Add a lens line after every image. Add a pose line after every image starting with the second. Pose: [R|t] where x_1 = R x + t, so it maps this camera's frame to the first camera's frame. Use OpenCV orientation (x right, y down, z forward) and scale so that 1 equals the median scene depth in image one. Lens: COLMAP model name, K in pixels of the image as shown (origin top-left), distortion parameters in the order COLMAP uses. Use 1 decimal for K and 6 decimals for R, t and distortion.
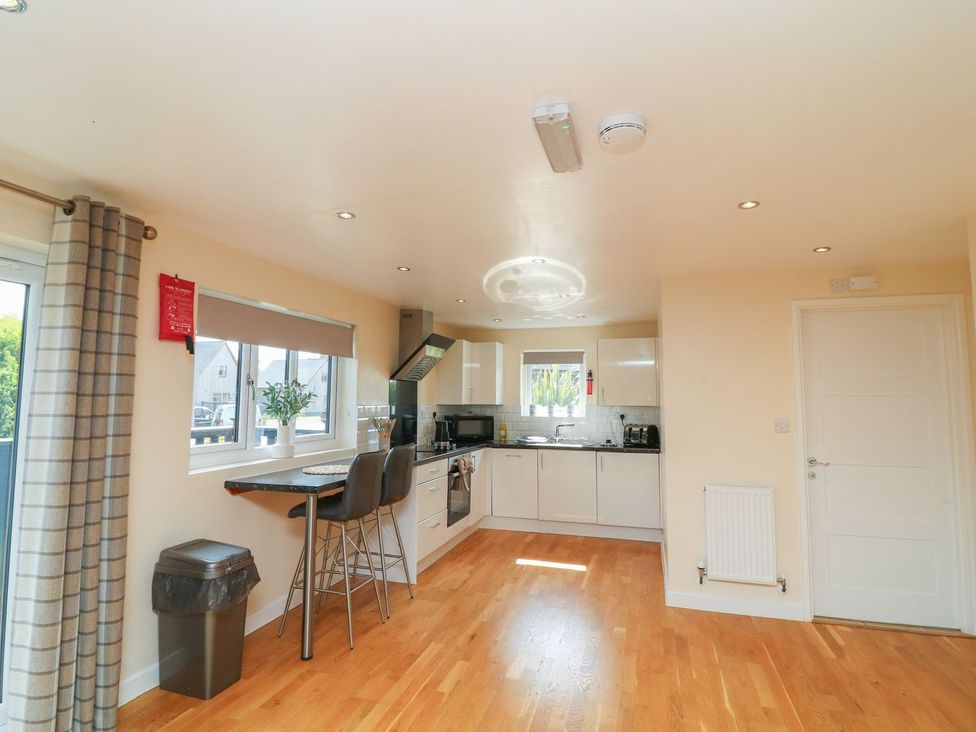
lens RADIAL K [[512.5, 0, 488.1], [0, 512.5, 356.8], [0, 0, 1]] dist [0.001592, -0.013859]
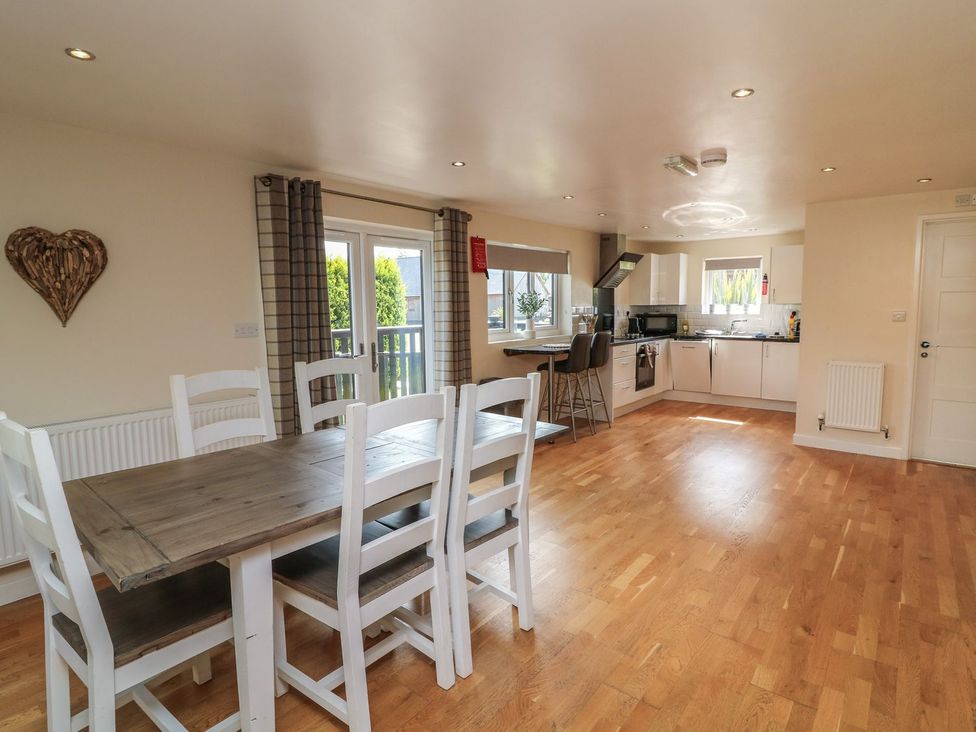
lens RADIAL K [[512.5, 0, 488.1], [0, 512.5, 356.8], [0, 0, 1]] dist [0.001592, -0.013859]
pose [[0.925942, 0.020768, -0.377094, 0.077311], [0.049682, 0.983111, 0.176137, -0.032945], [0.374384, -0.181827, 0.909272, -0.439020]]
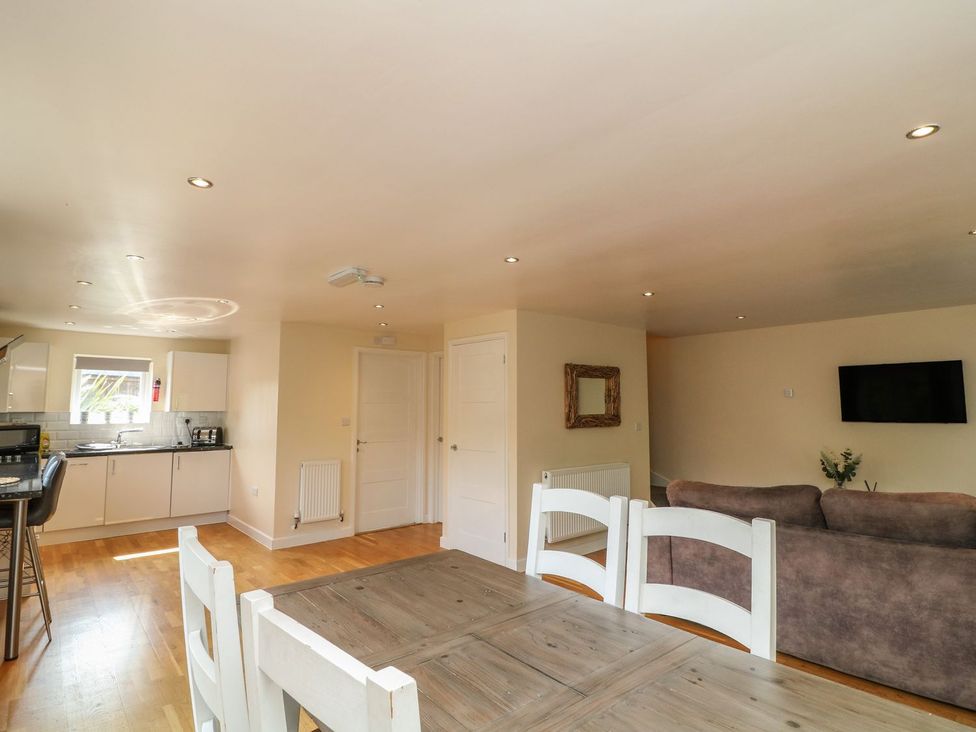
lens RADIAL K [[512.5, 0, 488.1], [0, 512.5, 356.8], [0, 0, 1]] dist [0.001592, -0.013859]
pose [[0.532203, 0.071018, 0.843633, -0.455297], [-0.065371, 0.996948, -0.042685, -0.025176], [-0.844089, -0.032432, 0.535221, -0.206595]]
